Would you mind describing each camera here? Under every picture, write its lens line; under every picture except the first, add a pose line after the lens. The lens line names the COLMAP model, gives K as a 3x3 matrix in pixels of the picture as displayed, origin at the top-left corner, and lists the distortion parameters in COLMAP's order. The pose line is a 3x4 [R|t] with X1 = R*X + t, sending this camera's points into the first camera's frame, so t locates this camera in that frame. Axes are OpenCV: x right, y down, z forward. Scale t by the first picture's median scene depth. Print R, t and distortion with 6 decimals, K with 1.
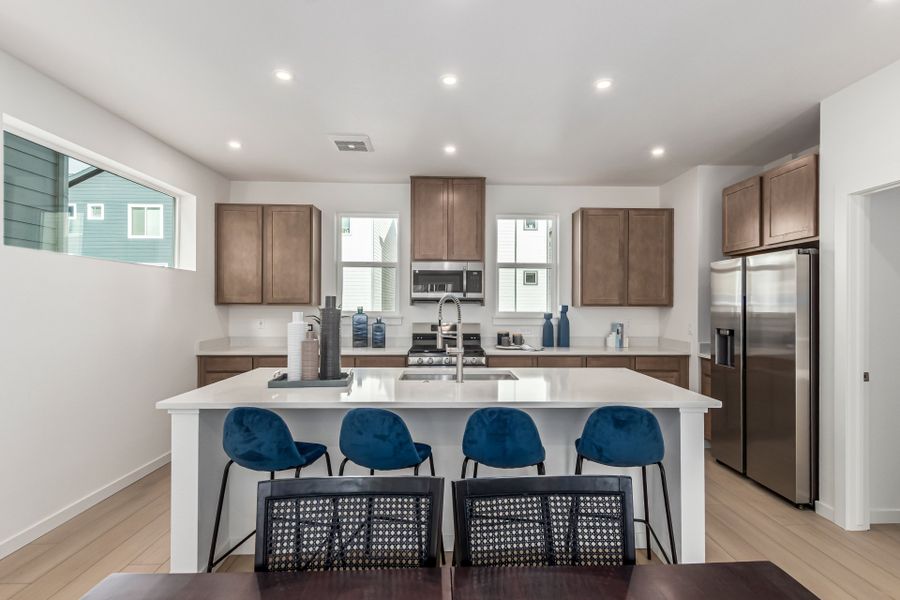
lens RADIAL K [[428.8, 0, 452.0], [0, 428.8, 297.6], [0, 0, 1]] dist [0.005356, -0.000246]
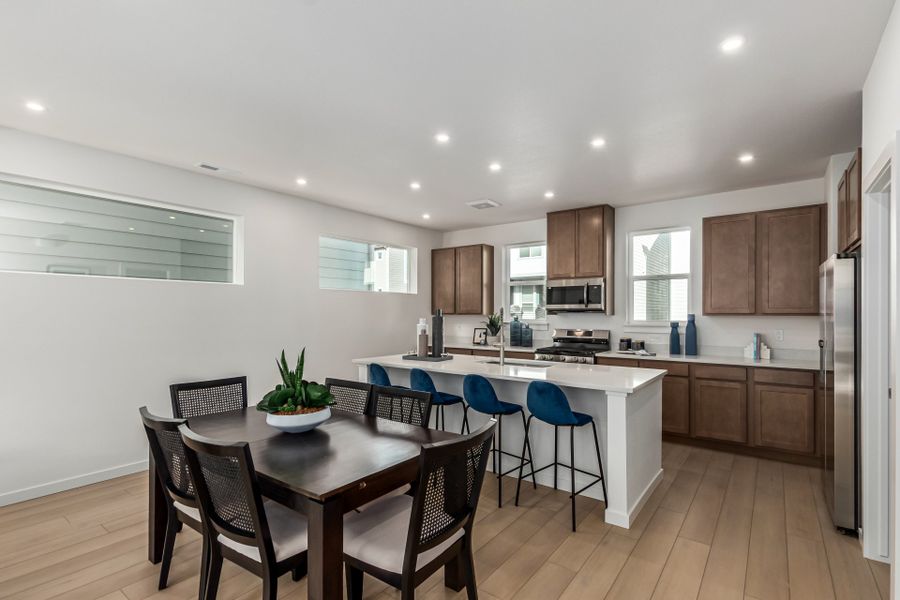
lens RADIAL K [[428.8, 0, 453.4], [0, 428.8, 309.0], [0, 0, 1]] dist [0.005356, -0.000246]
pose [[0.775104, -0.009813, -0.631758, 0.486158], [0.010861, 0.999939, -0.002207, 0.001070], [0.631741, -0.005151, 0.775163, -0.158432]]
